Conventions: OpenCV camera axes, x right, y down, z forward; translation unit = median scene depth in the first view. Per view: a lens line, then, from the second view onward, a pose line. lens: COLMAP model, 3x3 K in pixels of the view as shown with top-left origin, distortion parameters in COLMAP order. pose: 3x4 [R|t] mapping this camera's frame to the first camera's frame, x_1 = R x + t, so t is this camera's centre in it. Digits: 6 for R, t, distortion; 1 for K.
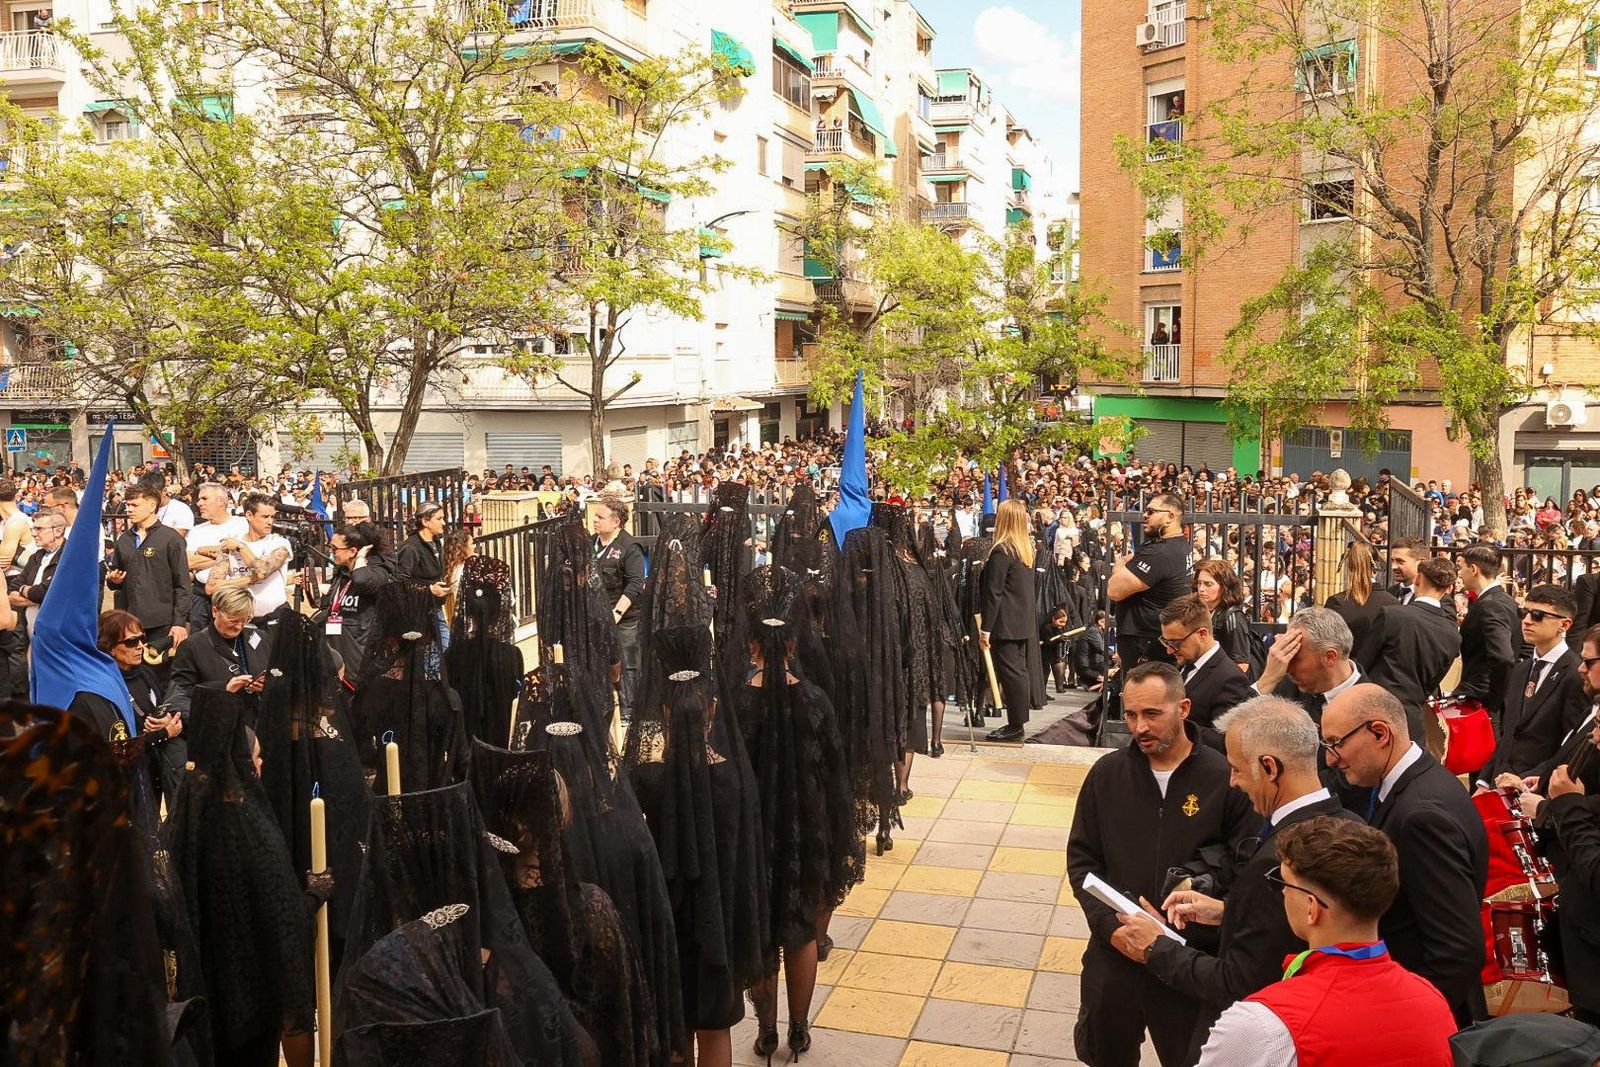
lens RADIAL K [[1431.7, 0, 800.0], [0, 1431.7, 533.5], [0, 0, 1]] dist [-0.001993, 0.001234]
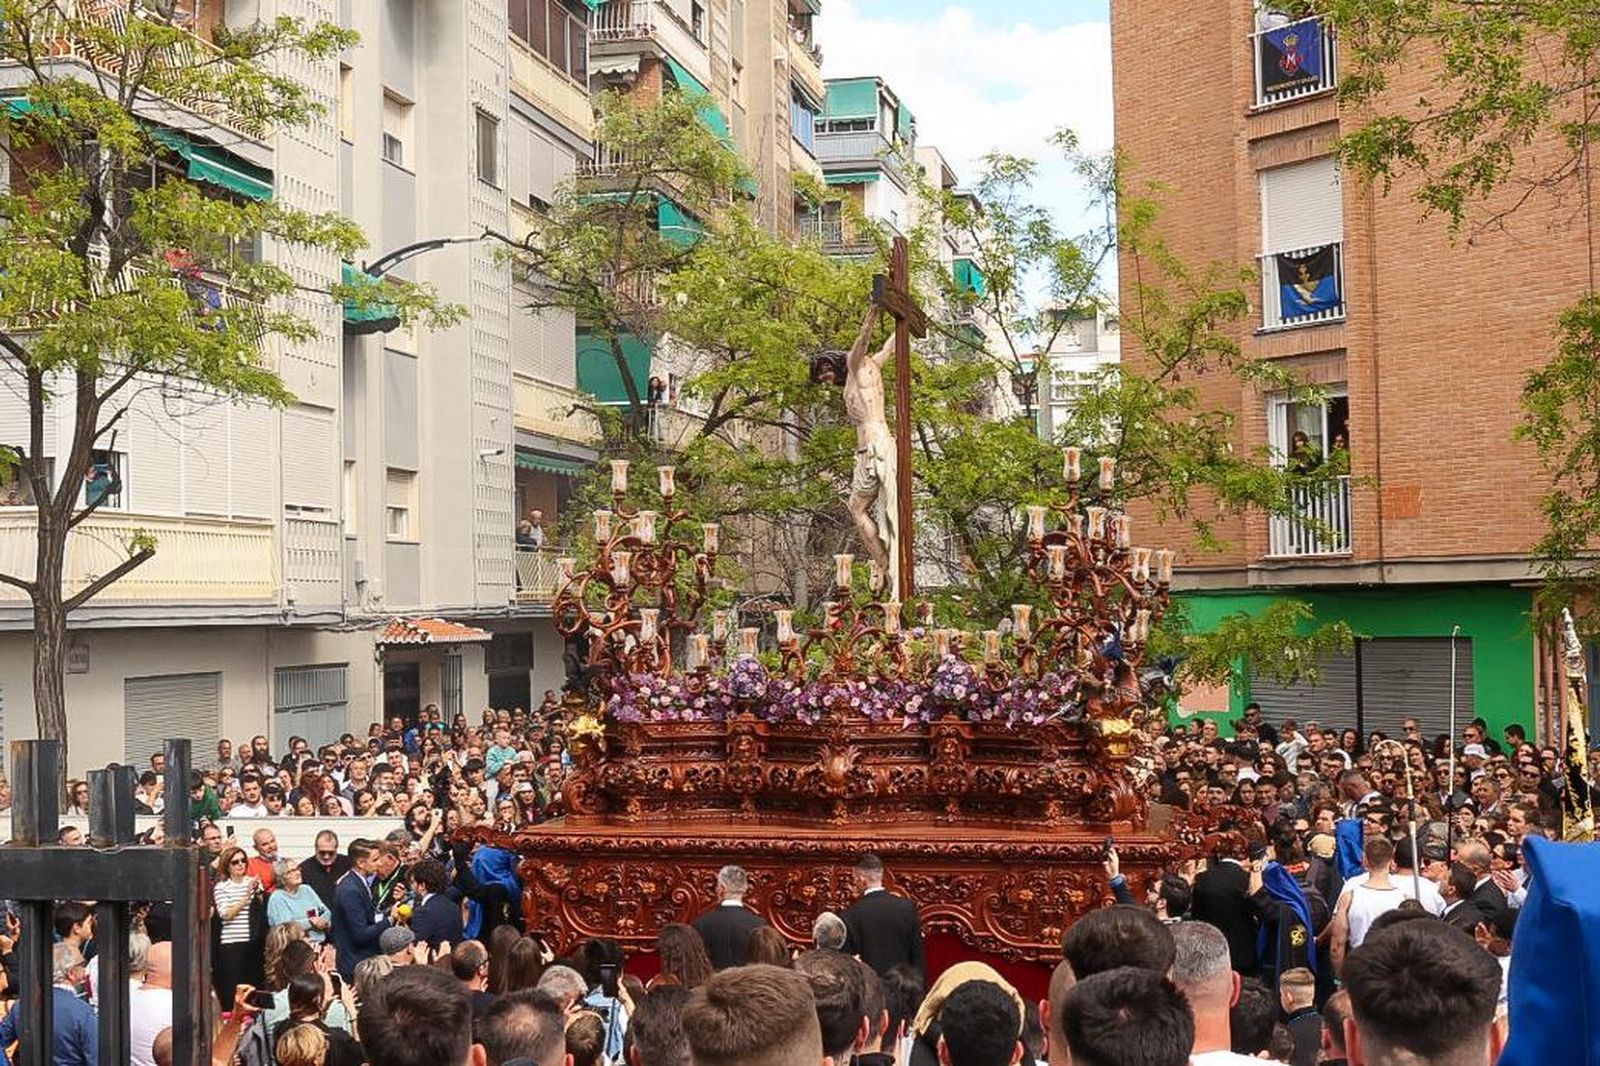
lens RADIAL K [[2325.9, 0, 800.0], [0, 2325.9, 533.0], [0, 0, 1]] dist [-0.019280, -0.008650]
pose [[0.996790, -0.011575, 0.079224, 0.023608], [0.023196, 0.988809, -0.147375, -0.004386], [-0.076632, 0.148739, 0.985903, 0.256421]]
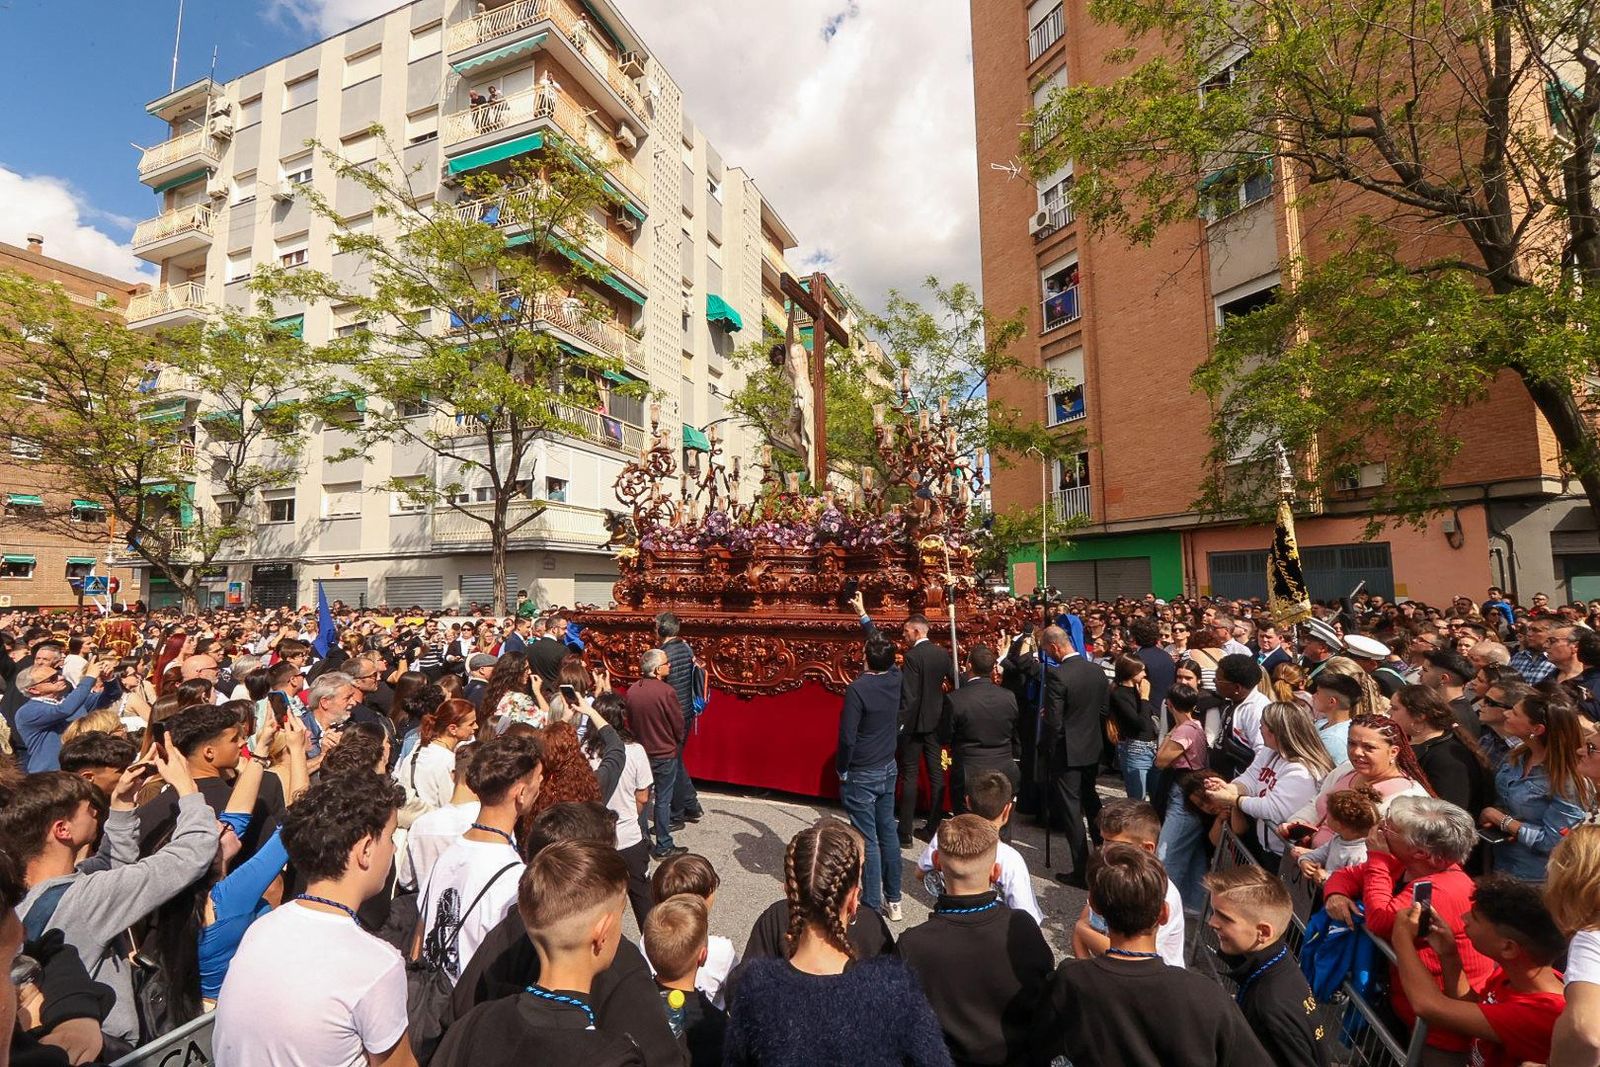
lens RADIAL K [[677.9, 0, 807.4], [0, 677.9, 519.4], [0, 0, 1]] dist [-0.000803, -0.000027]
pose [[0.996614, -0.011988, -0.081342, 0.094932], [-0.005725, 0.976797, -0.214091, 0.002323], [0.082021, 0.213832, 0.973421, 0.486544]]
